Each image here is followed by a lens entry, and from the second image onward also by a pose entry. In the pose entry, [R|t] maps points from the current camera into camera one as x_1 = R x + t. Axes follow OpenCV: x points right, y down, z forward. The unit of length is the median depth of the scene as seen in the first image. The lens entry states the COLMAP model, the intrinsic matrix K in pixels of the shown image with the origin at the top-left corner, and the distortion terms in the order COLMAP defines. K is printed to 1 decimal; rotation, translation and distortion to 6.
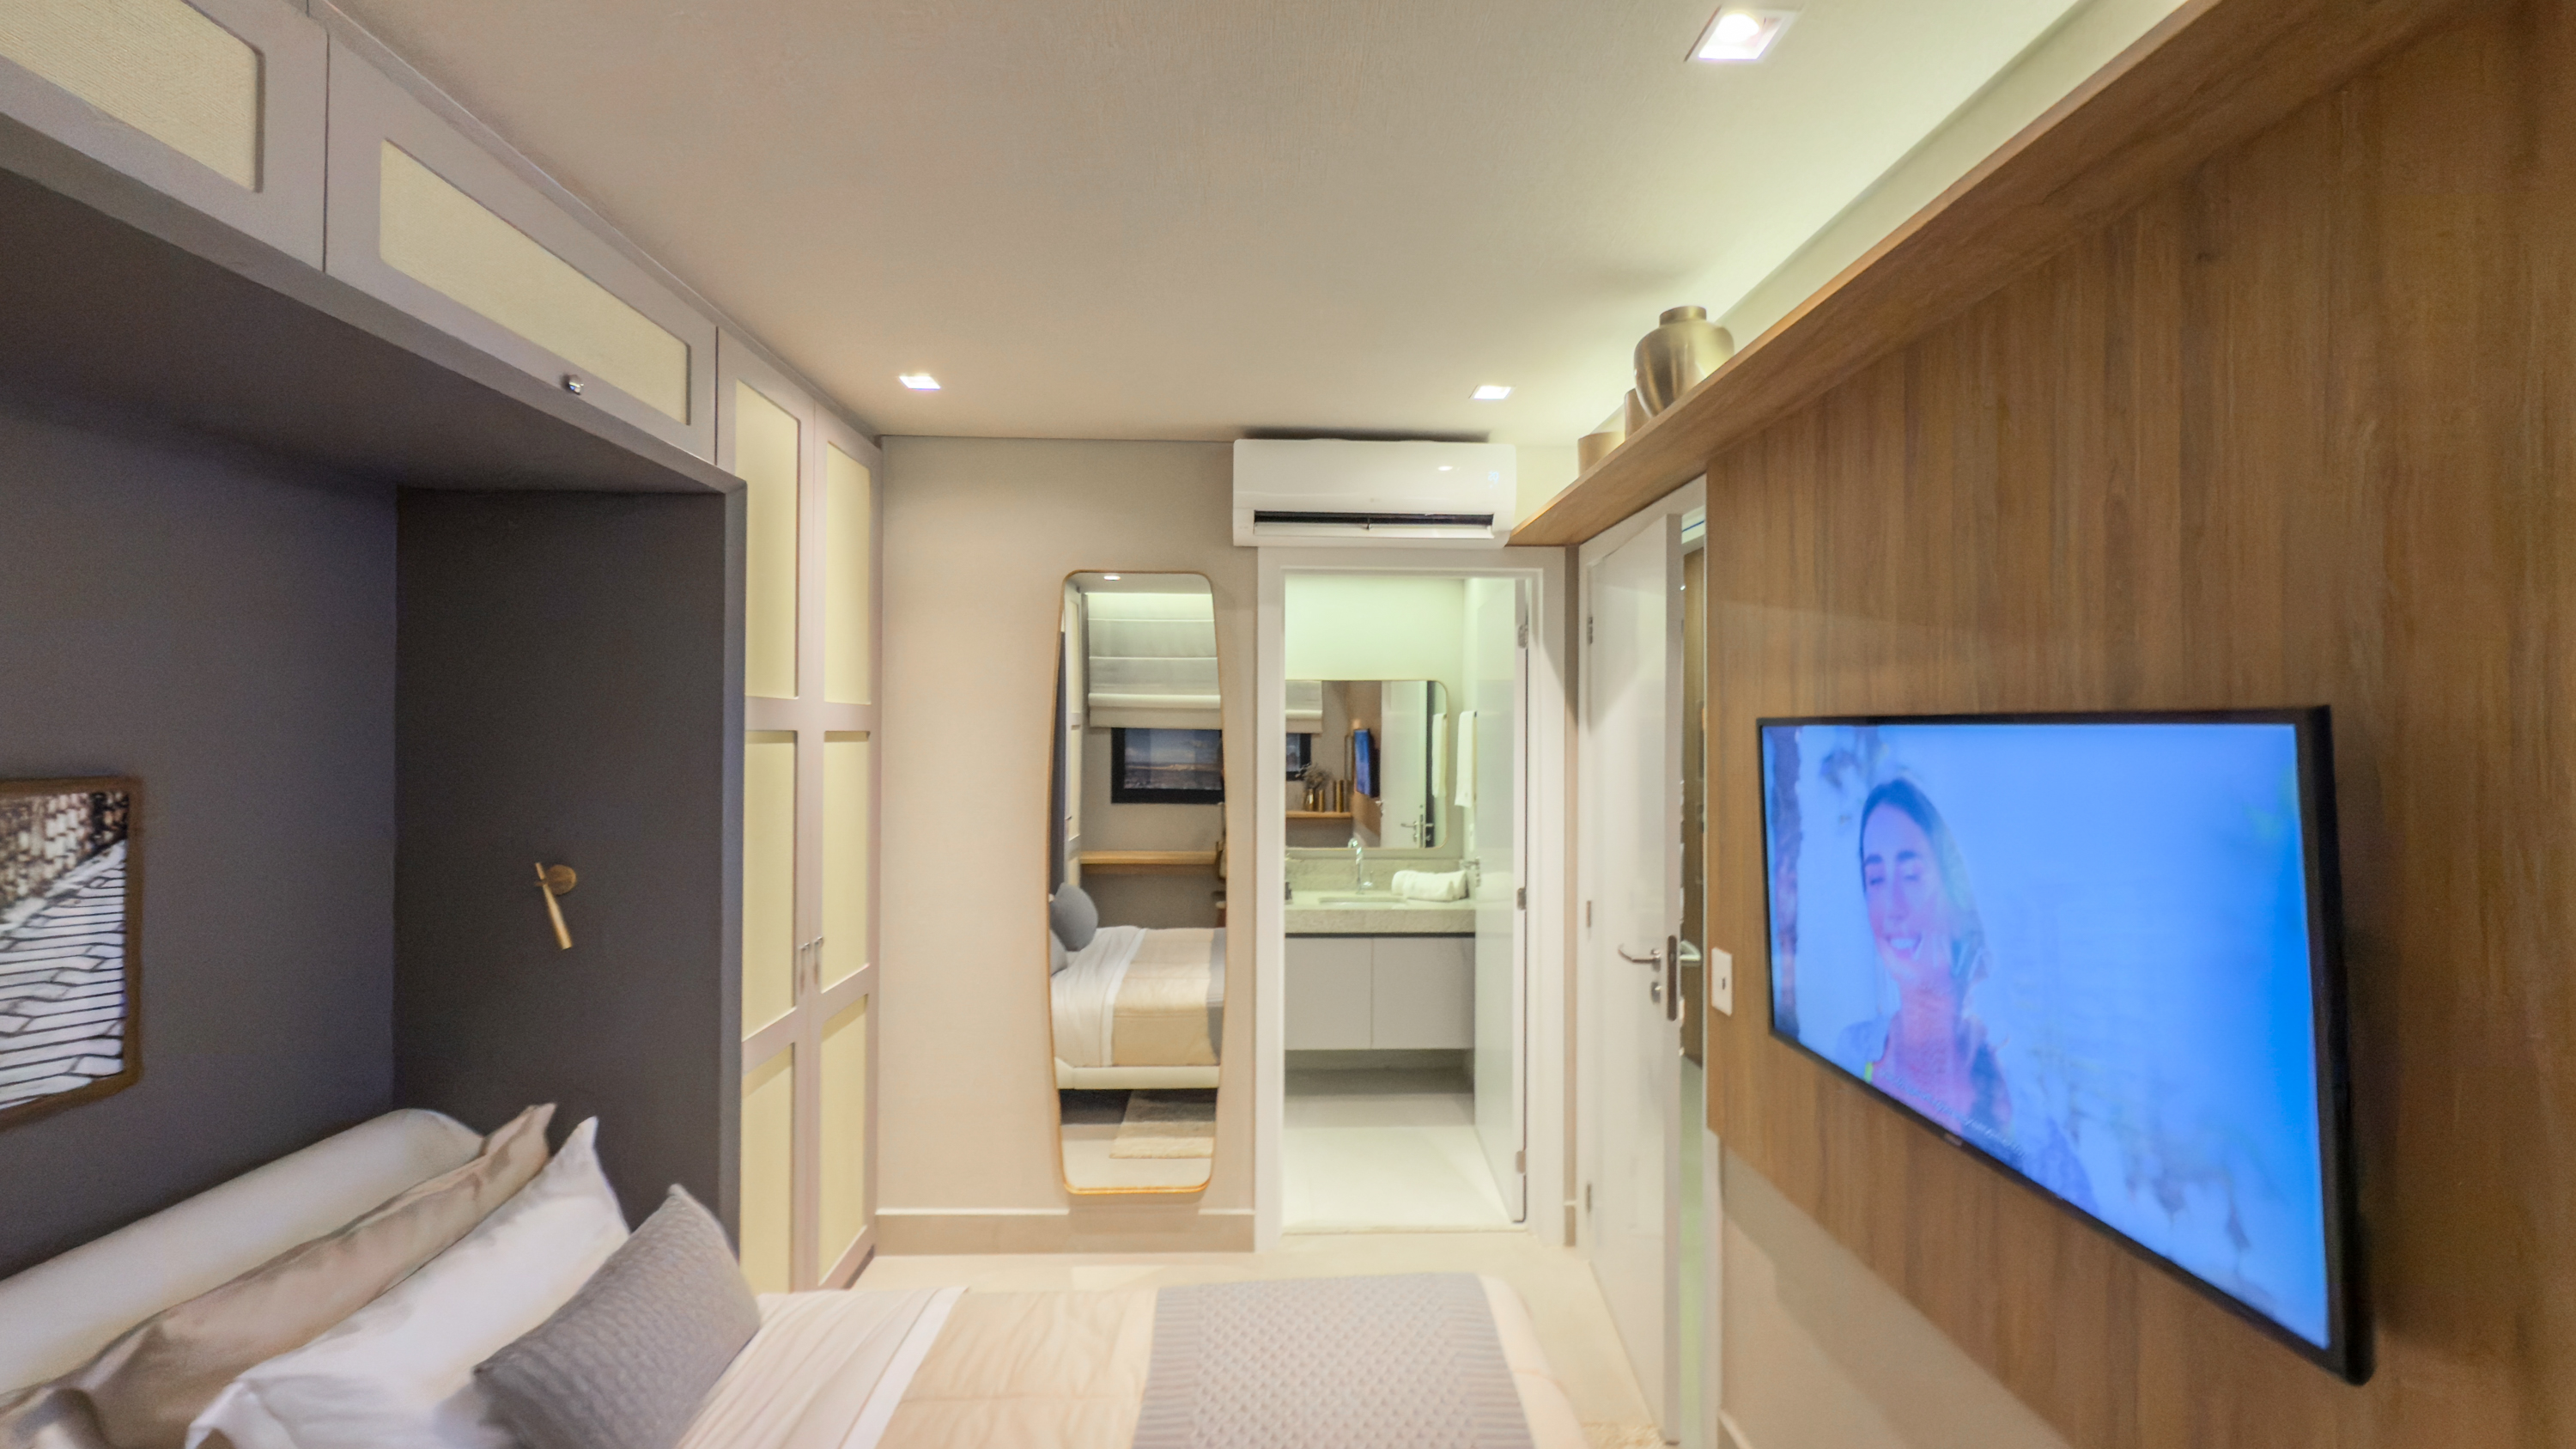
lens RADIAL K [[1032.0, 0, 1292.6], [0, 1032.0, 742.4], [0, 0, 1]] dist [0.000318, 0.000101]
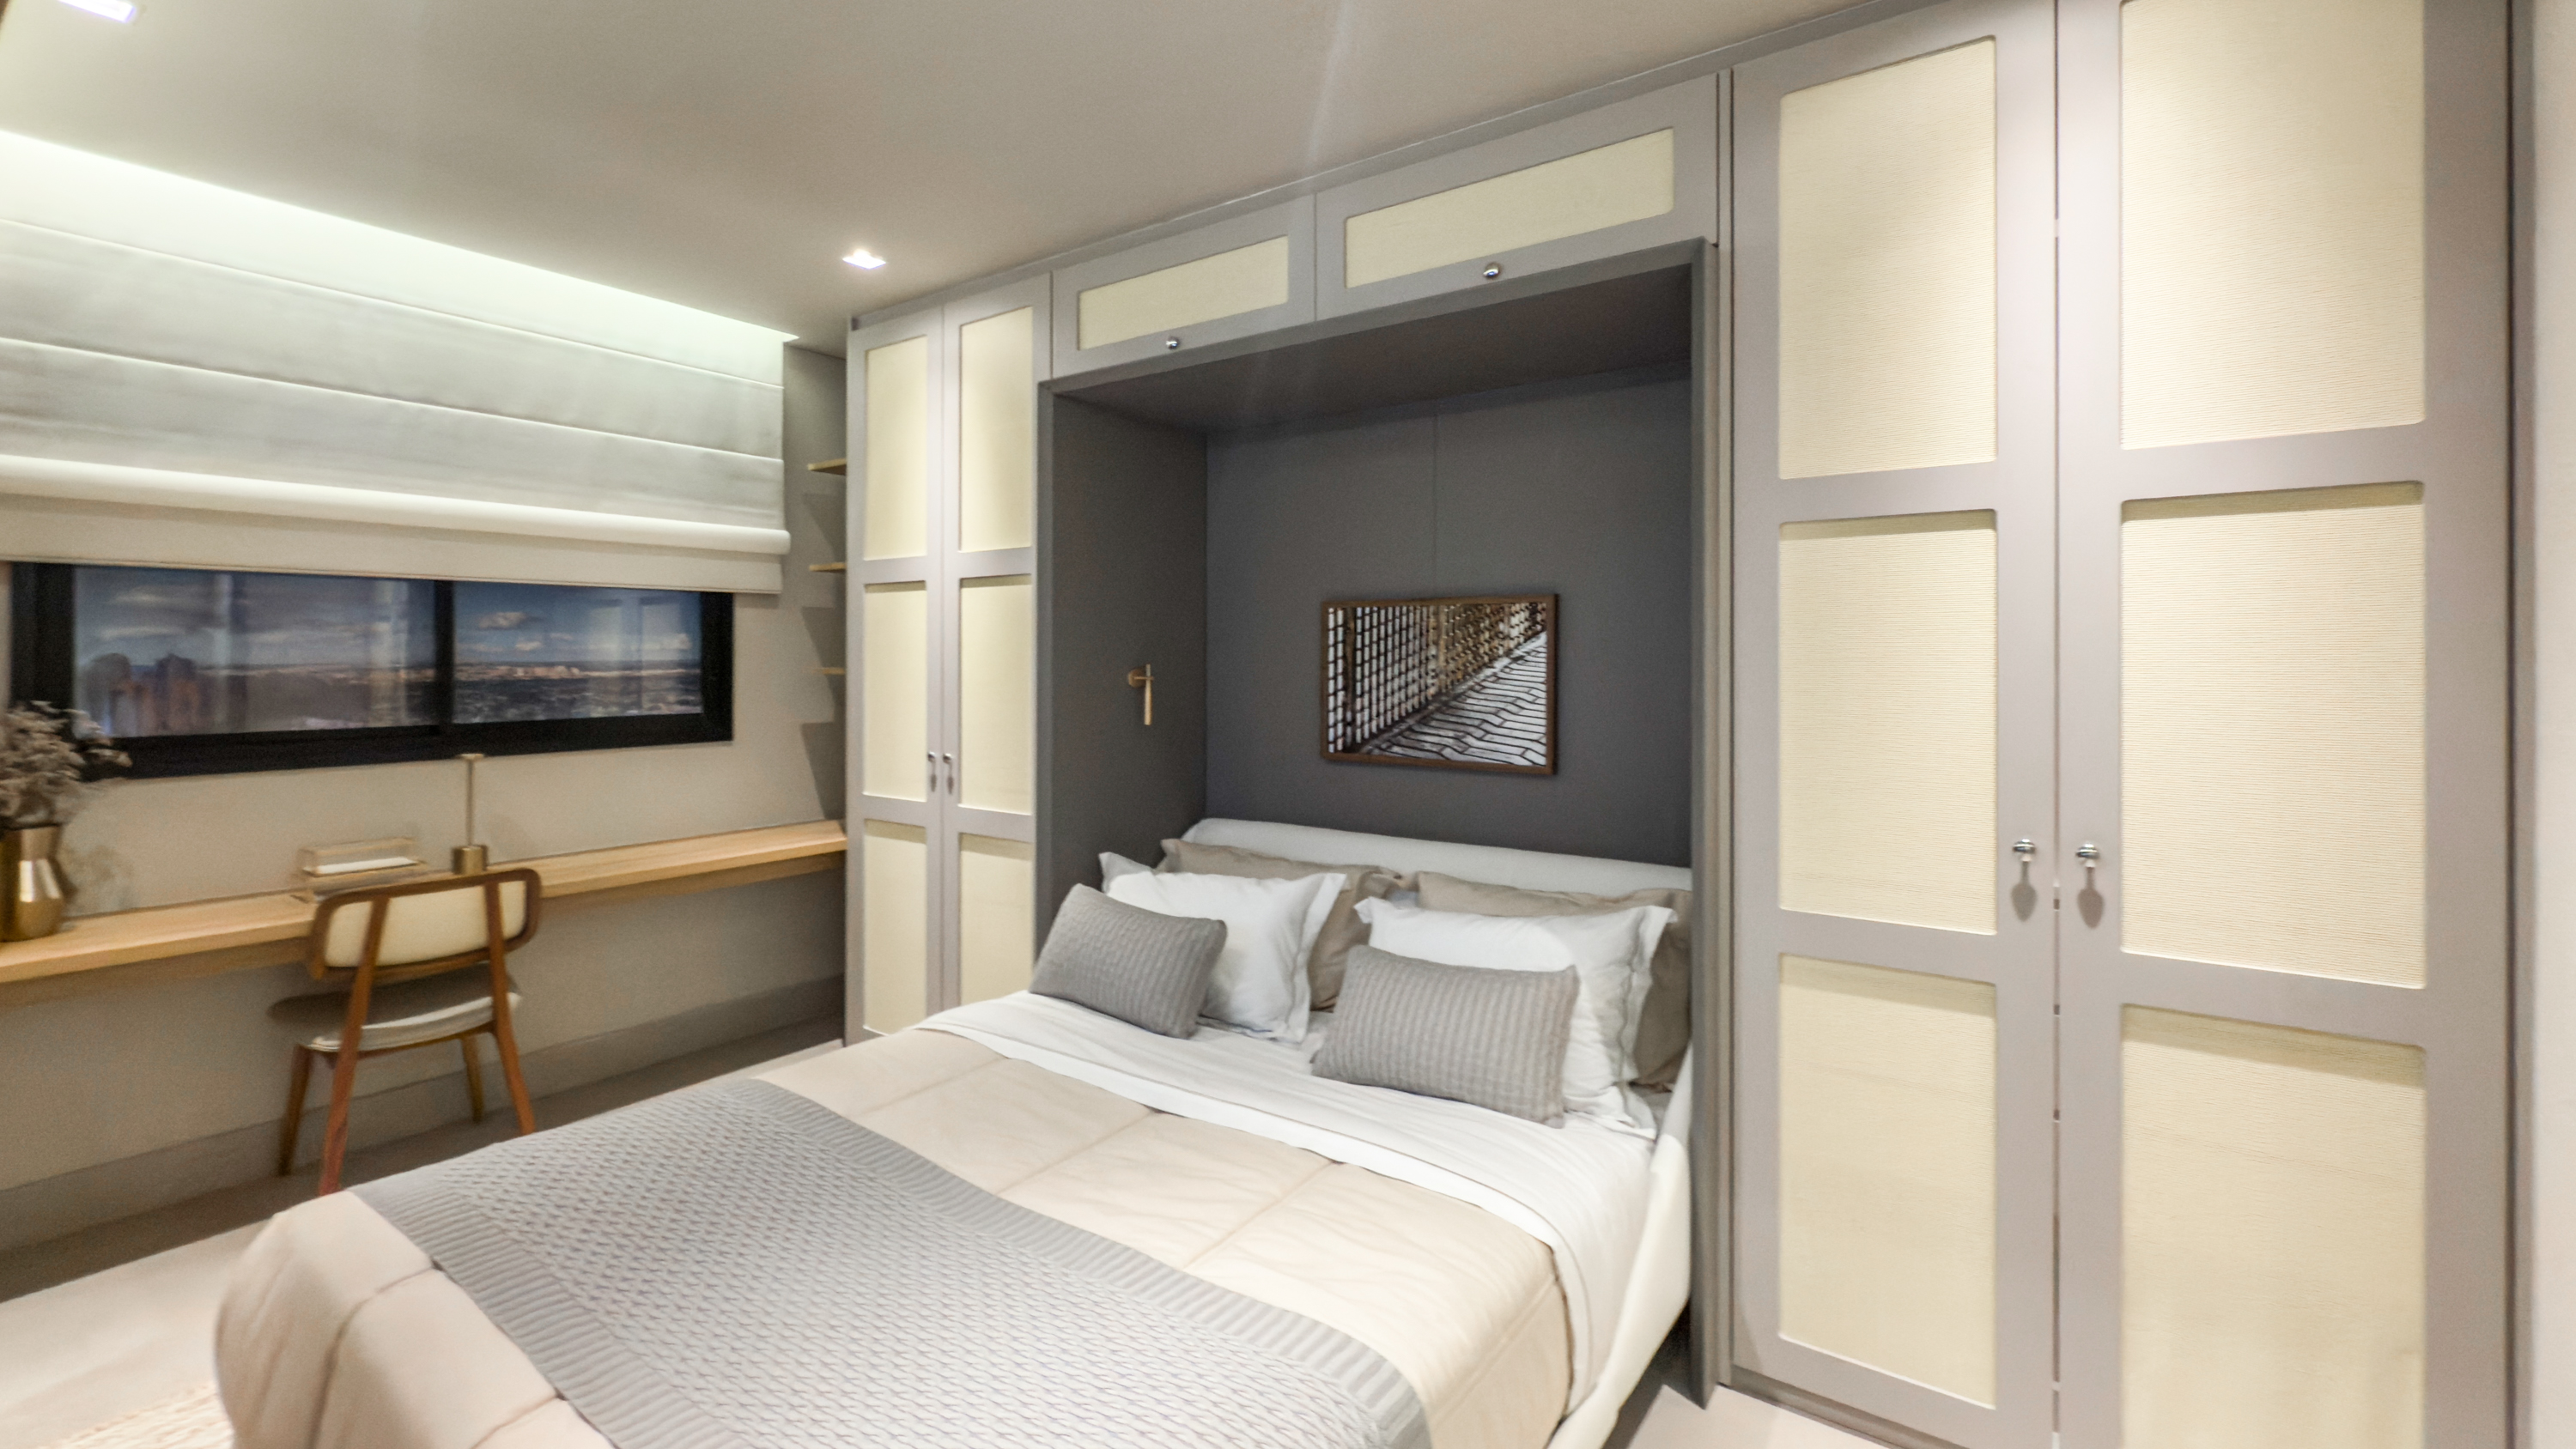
lens RADIAL K [[1116.6, 0, 1315.0], [0, 1116.6, 693.8], [0, 0, 1]] dist [-0.000954, 0.000468]
pose [[-0.603702, 0.019703, -0.796966, 0.434039], [-0.008342, 0.999484, 0.031028, 0.107092], [0.797166, 0.025380, -0.603226, 1.340320]]
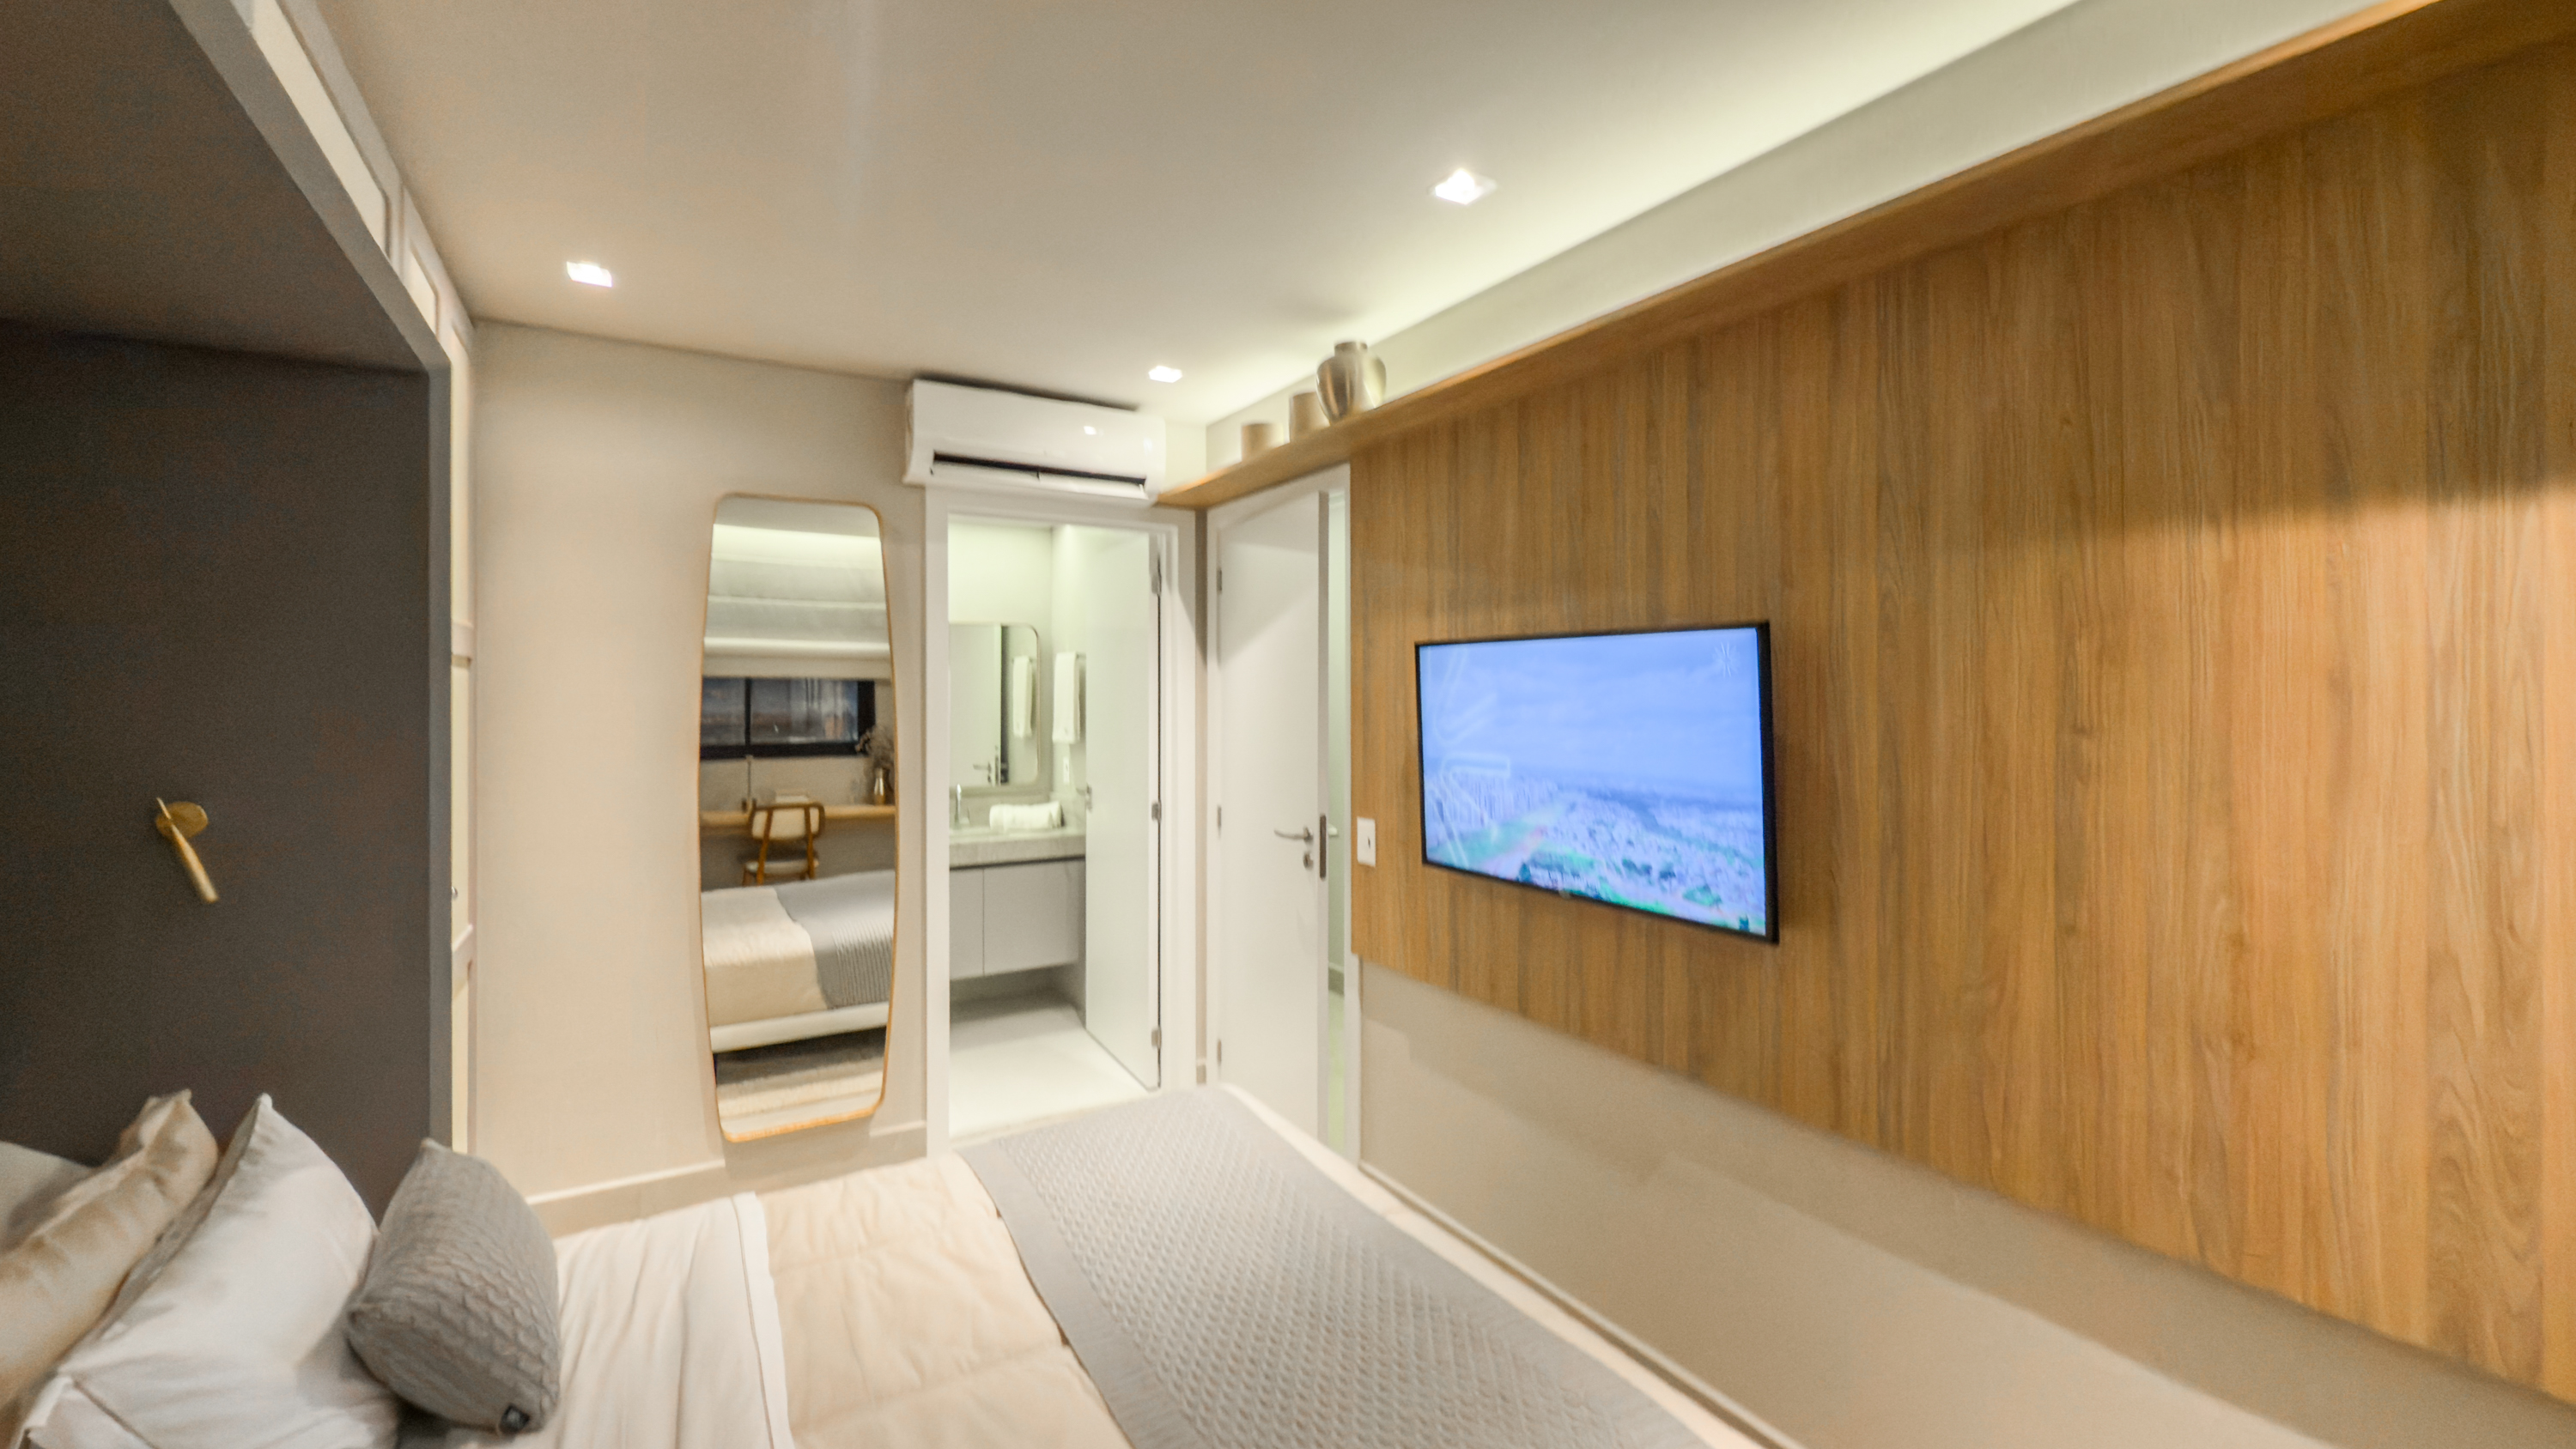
lens RADIAL K [[1029.5, 0, 1288.0], [0, 1029.5, 724.5], [0, 0, 1]] dist [0.002076, 0.000424]
pose [[0.876566, -0.019443, 0.480889, -0.334207], [0.008985, 0.999671, 0.024039, 0.045230], [-0.481198, -0.016751, 0.876452, -0.139012]]
